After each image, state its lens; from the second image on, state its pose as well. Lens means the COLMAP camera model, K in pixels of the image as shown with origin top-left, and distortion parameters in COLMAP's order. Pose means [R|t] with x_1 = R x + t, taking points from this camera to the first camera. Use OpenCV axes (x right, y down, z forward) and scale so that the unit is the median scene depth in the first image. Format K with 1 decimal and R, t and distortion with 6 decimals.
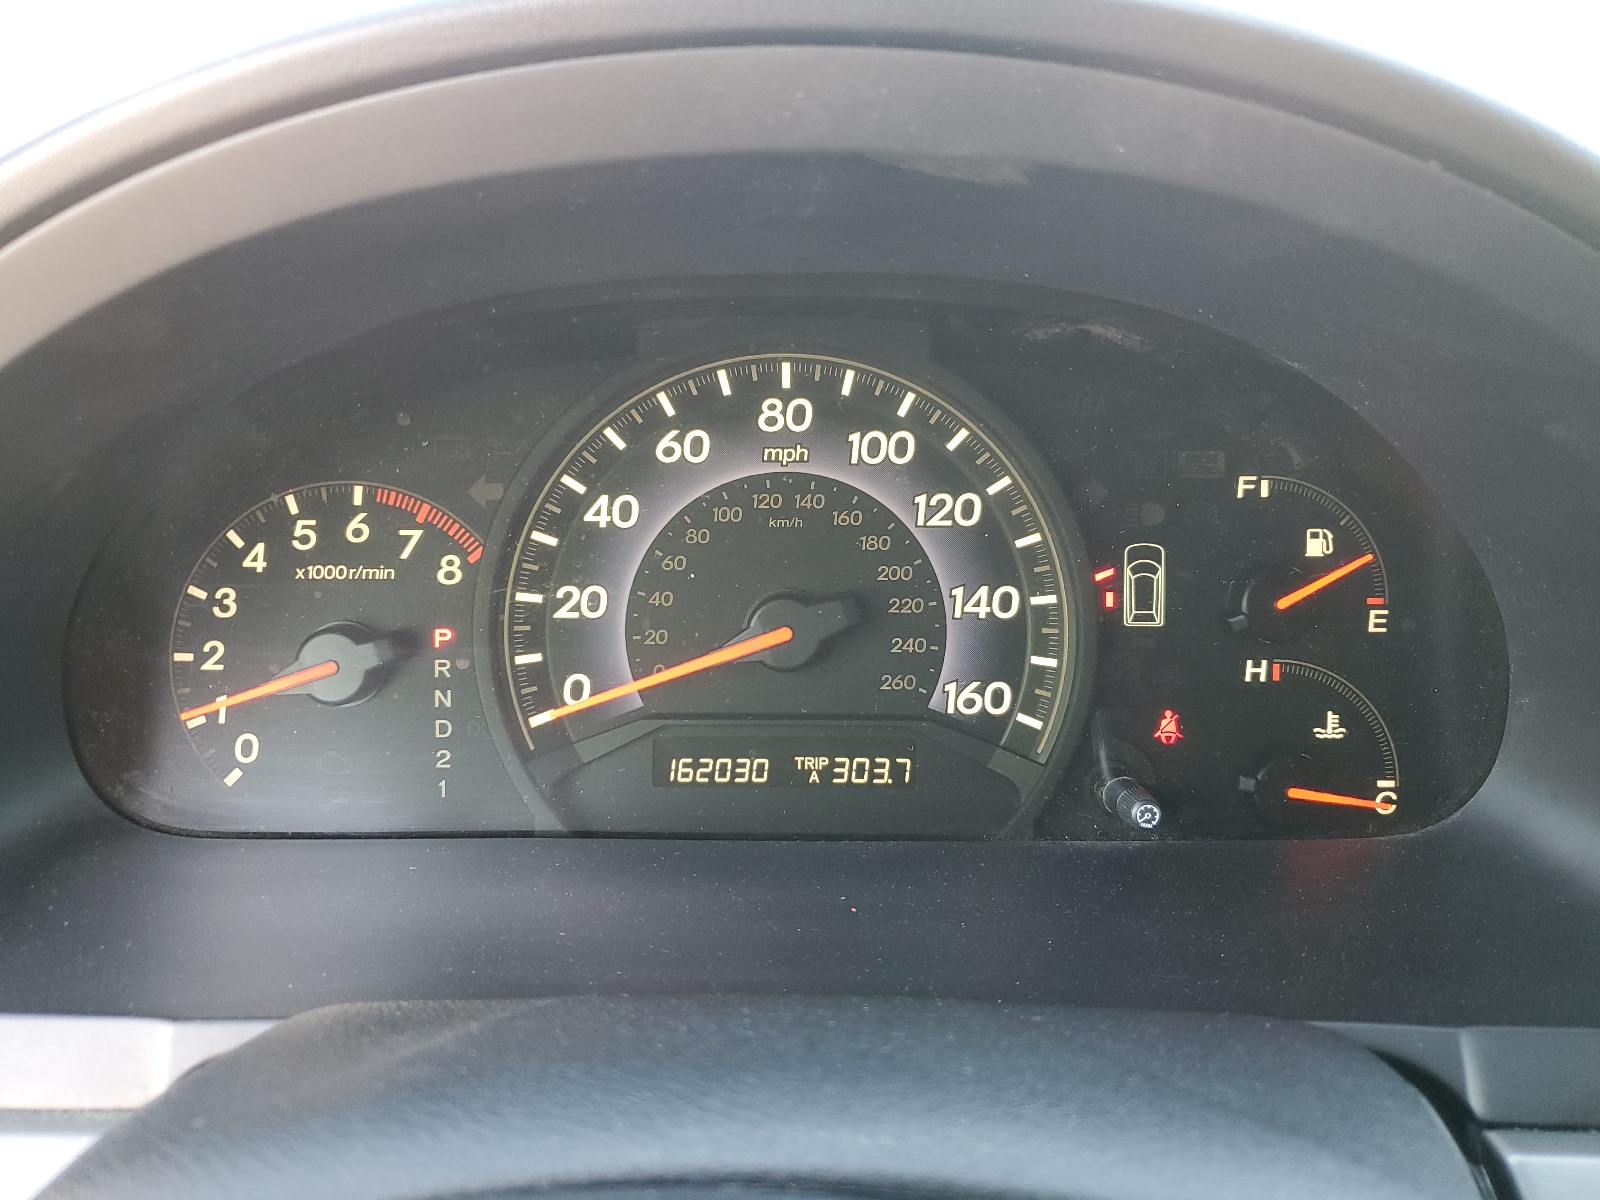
lens RADIAL K [[1225.4, 0, 796.5], [0, 1225.4, 600.7], [0, 0, 1]] dist [-0.004238, -0.001107]
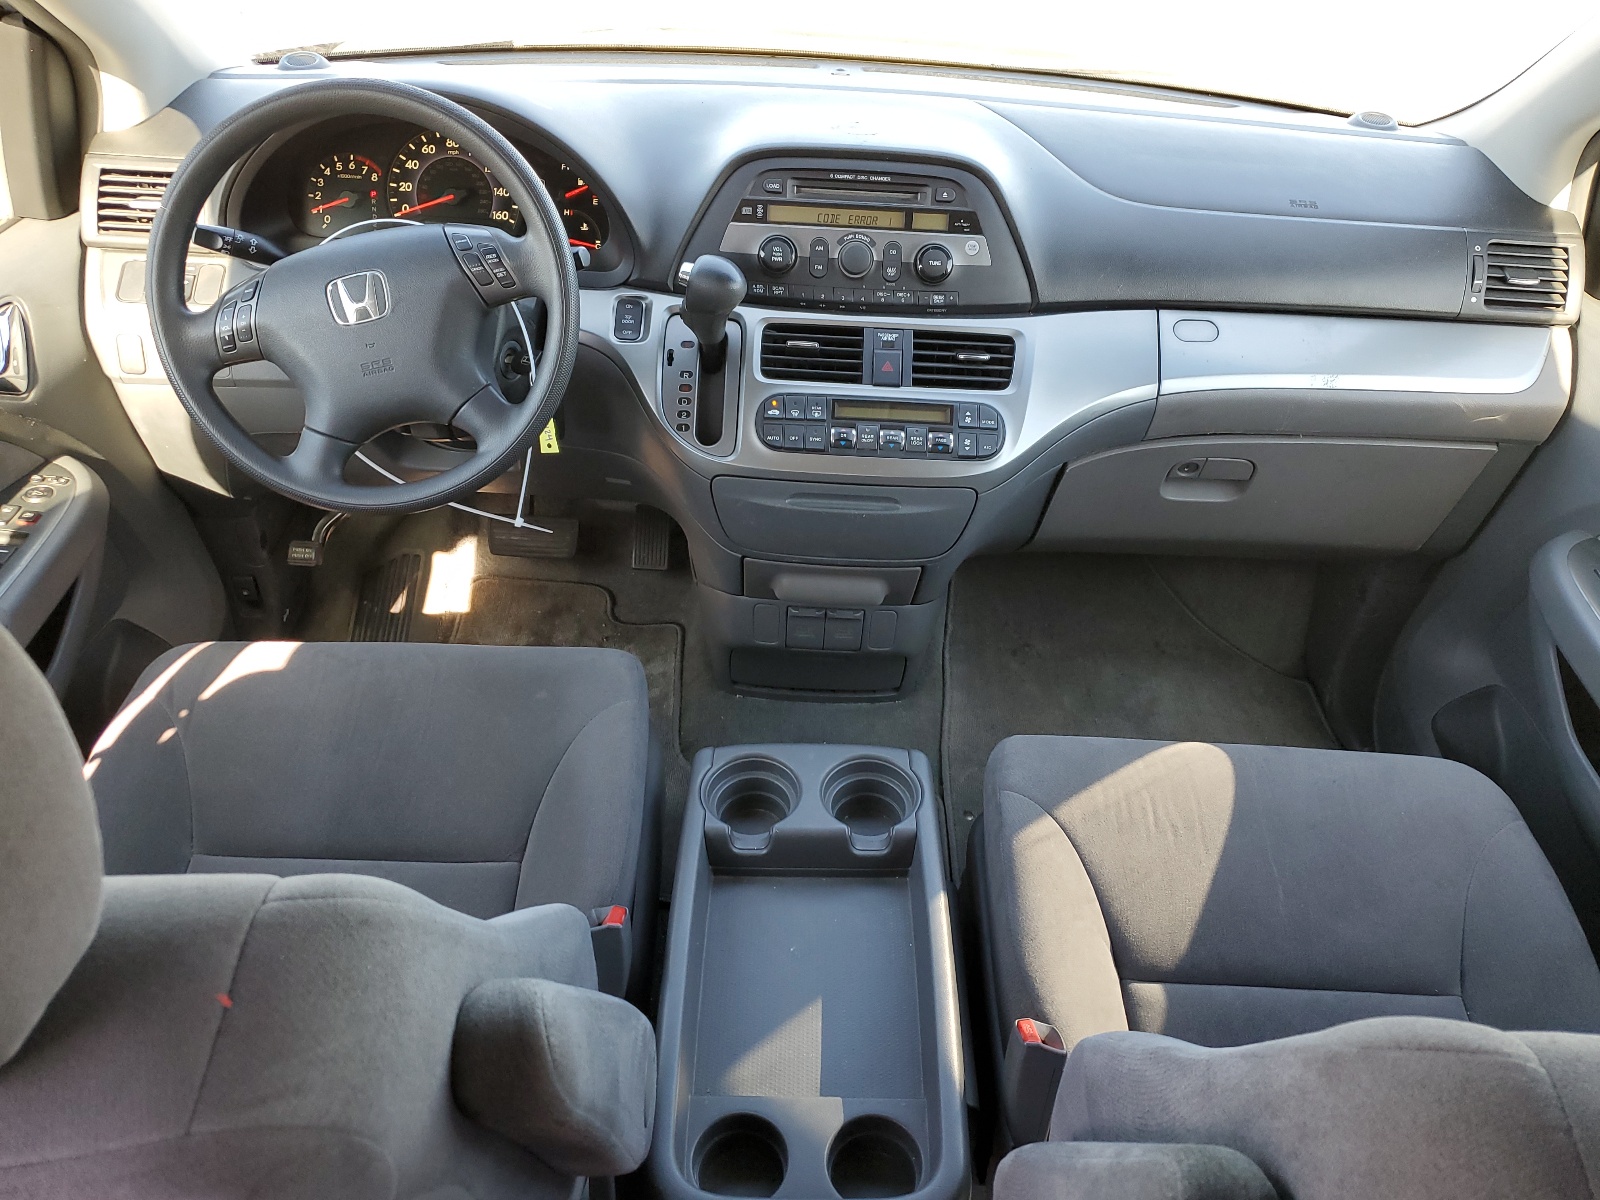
lens RADIAL K [[1225.4, 0, 803.5], [0, 1225.4, 595.8], [0, 0, 1]] dist [-0.004238, -0.001107]
pose [[0.998472, 0.045024, 0.032046, 1.126193], [-0.051727, 0.965514, 0.255162, 0.215952], [-0.019452, -0.256430, 0.966367, -3.484410]]
